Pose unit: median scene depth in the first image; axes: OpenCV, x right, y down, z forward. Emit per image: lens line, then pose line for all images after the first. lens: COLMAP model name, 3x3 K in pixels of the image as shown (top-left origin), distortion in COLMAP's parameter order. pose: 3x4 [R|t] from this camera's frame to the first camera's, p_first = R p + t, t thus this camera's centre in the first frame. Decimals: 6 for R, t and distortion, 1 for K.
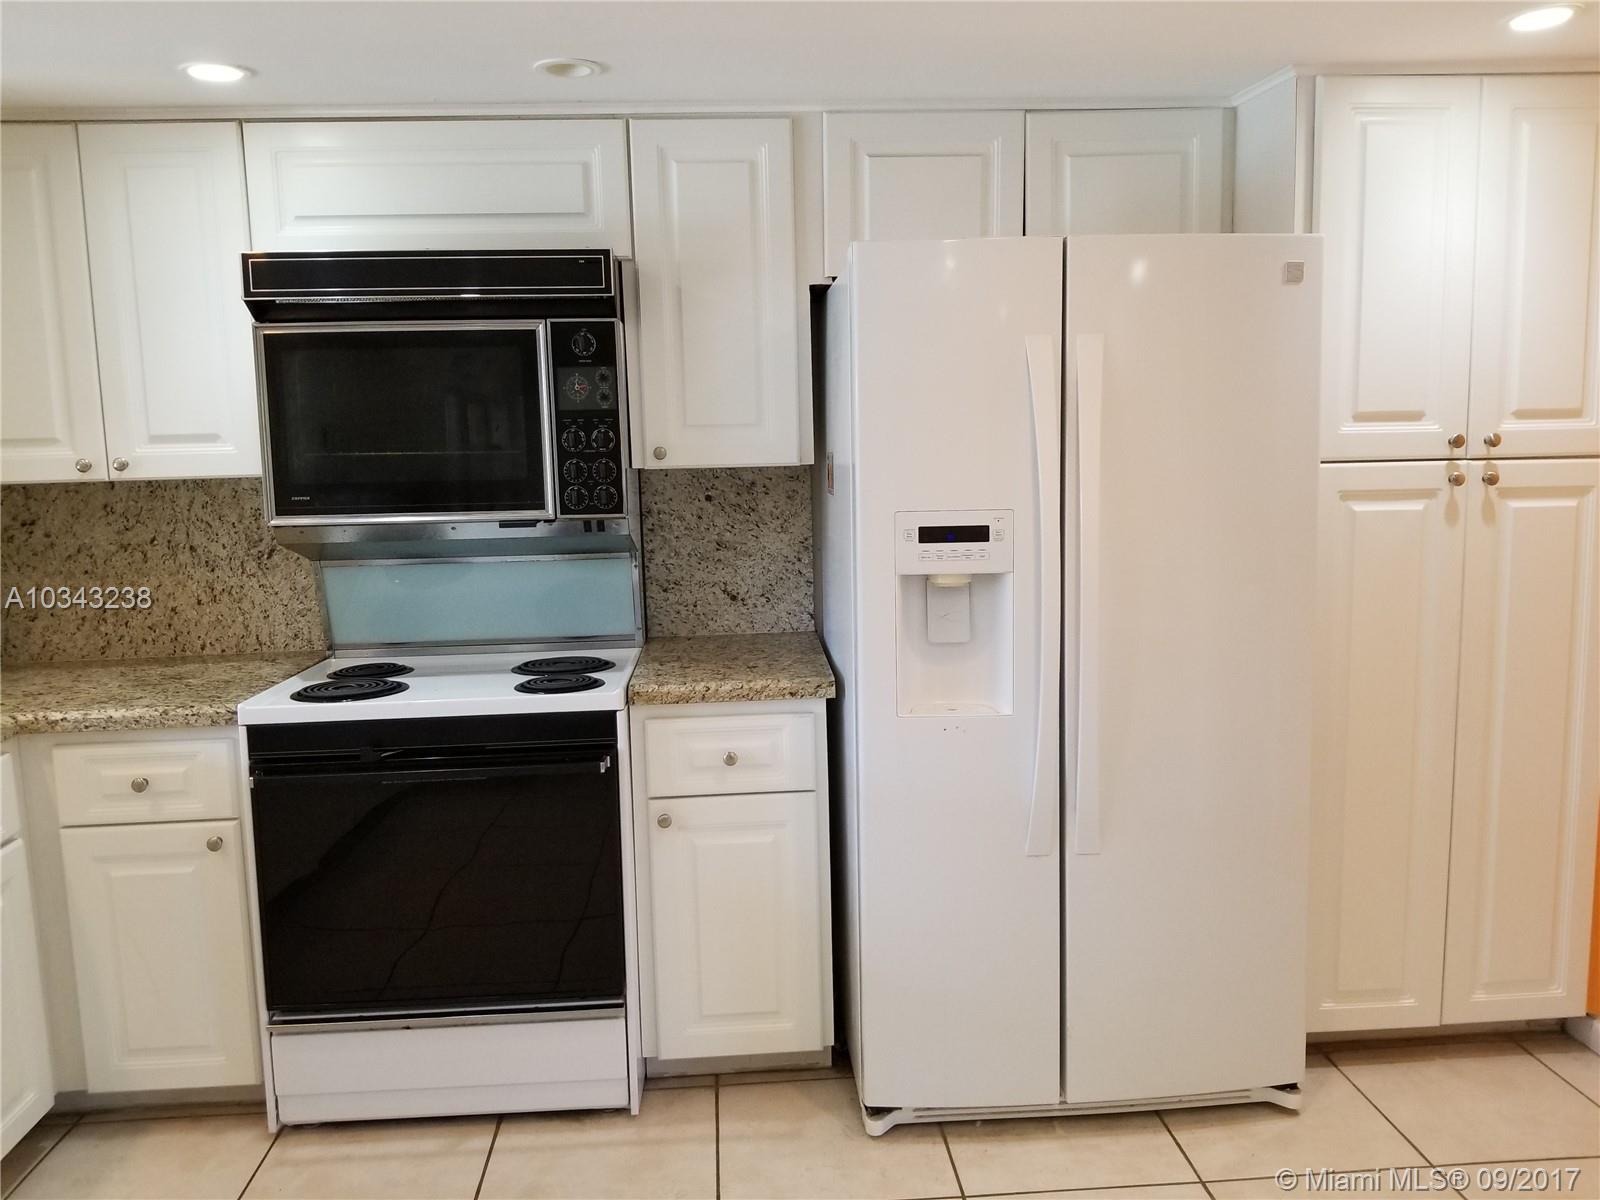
lens RADIAL K [[1275.0, 0, 805.7], [0, 1275.0, 600.1], [0, 0, 1]] dist [0.032773, -0.061526]
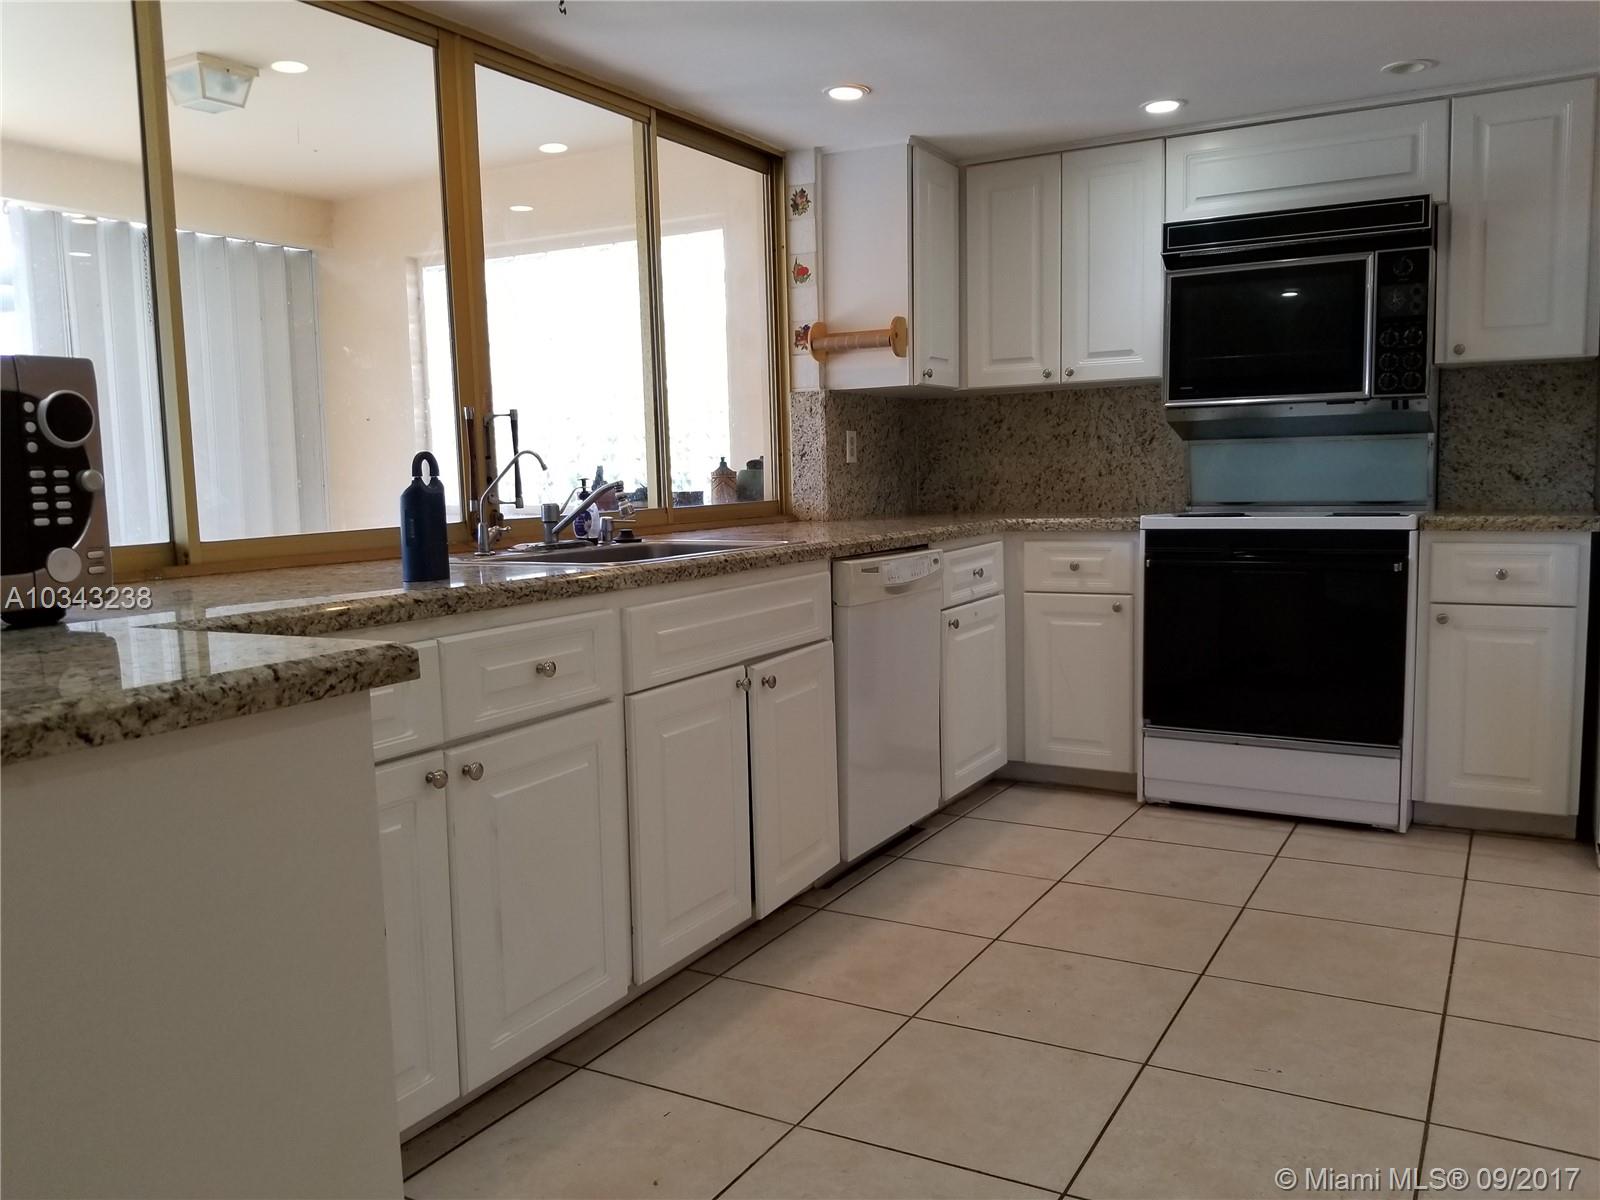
lens RADIAL K [[1275.0, 0, 807.0], [0, 1275.0, 602.8], [0, 0, 1]] dist [0.032773, -0.061526]
pose [[0.834832, 0.063679, -0.546809, 0.064292], [-0.074241, 0.997236, 0.002788, 0.198887], [0.545475, 0.038268, 0.837253, -0.471762]]
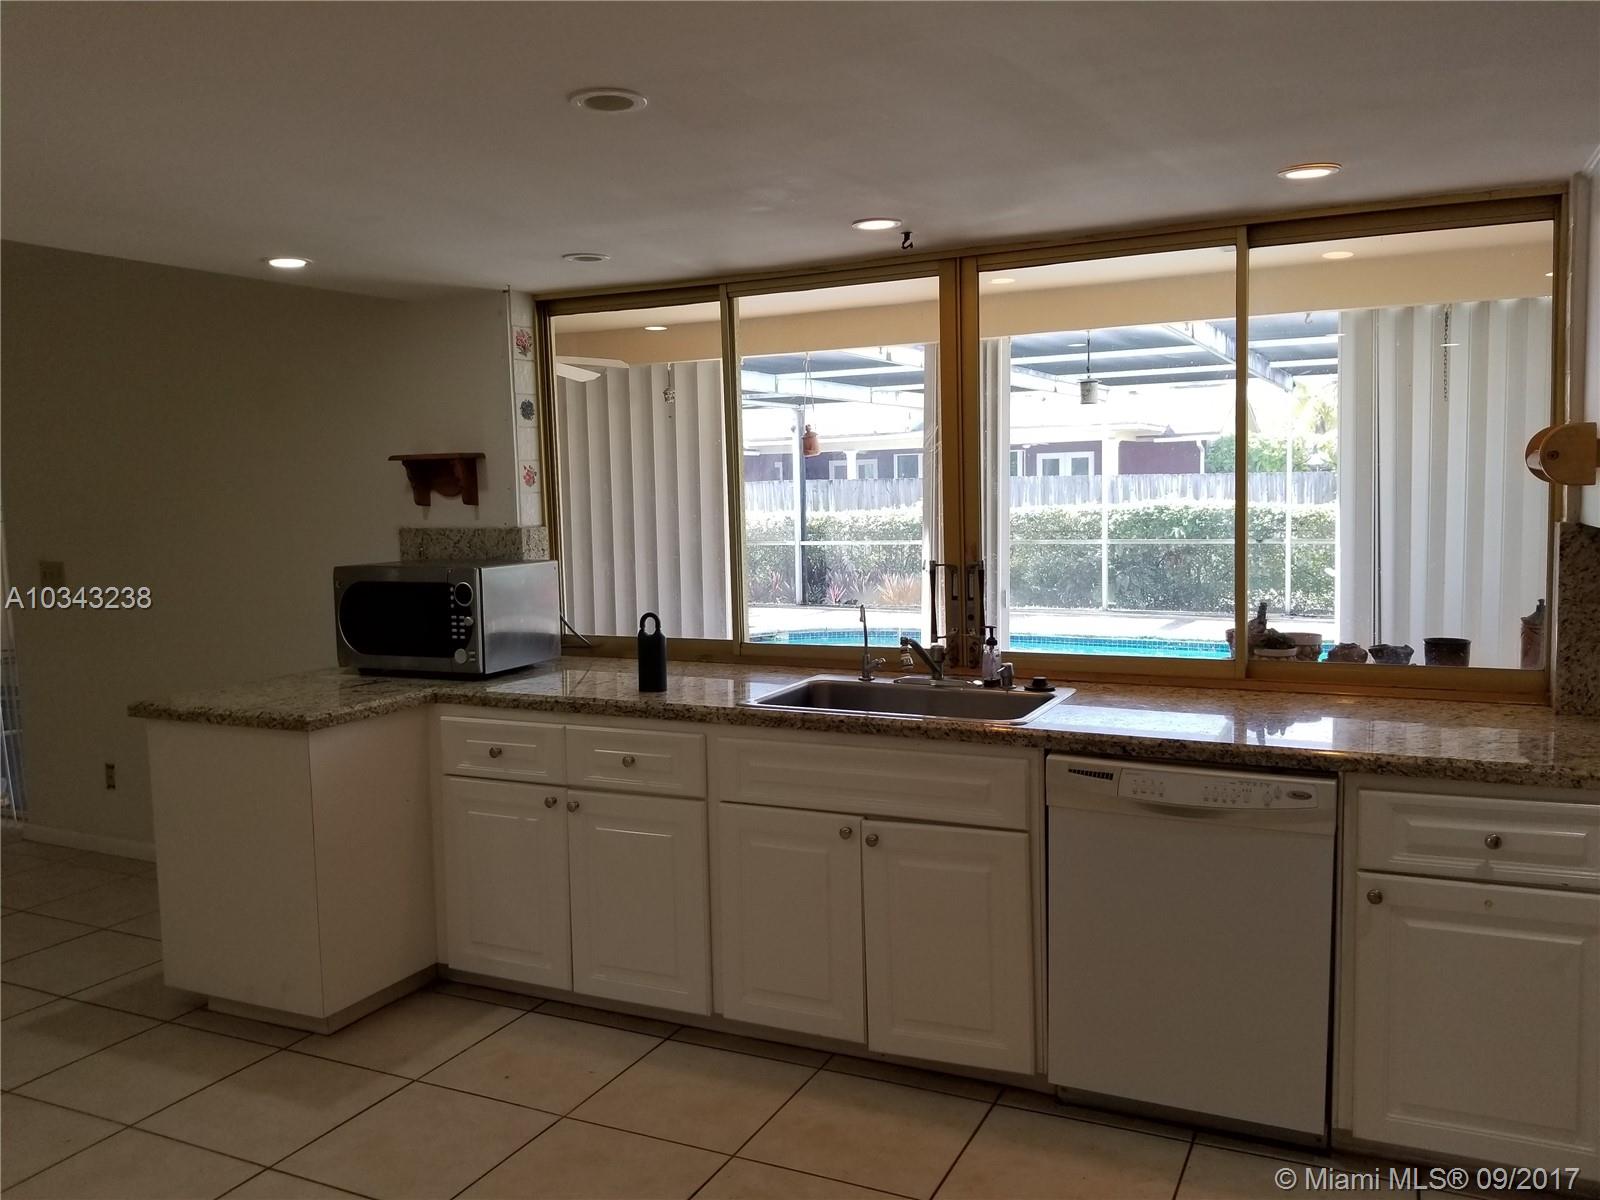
lens RADIAL K [[1275.0, 0, 802.6], [0, 1275.0, 590.3], [0, 0, 1]] dist [0.032773, -0.061526]
pose [[-0.501257, 0.100426, -0.859451, 0.729872], [-0.088837, 0.982021, 0.166561, -0.361757], [0.860726, 0.159841, -0.483324, 1.751890]]
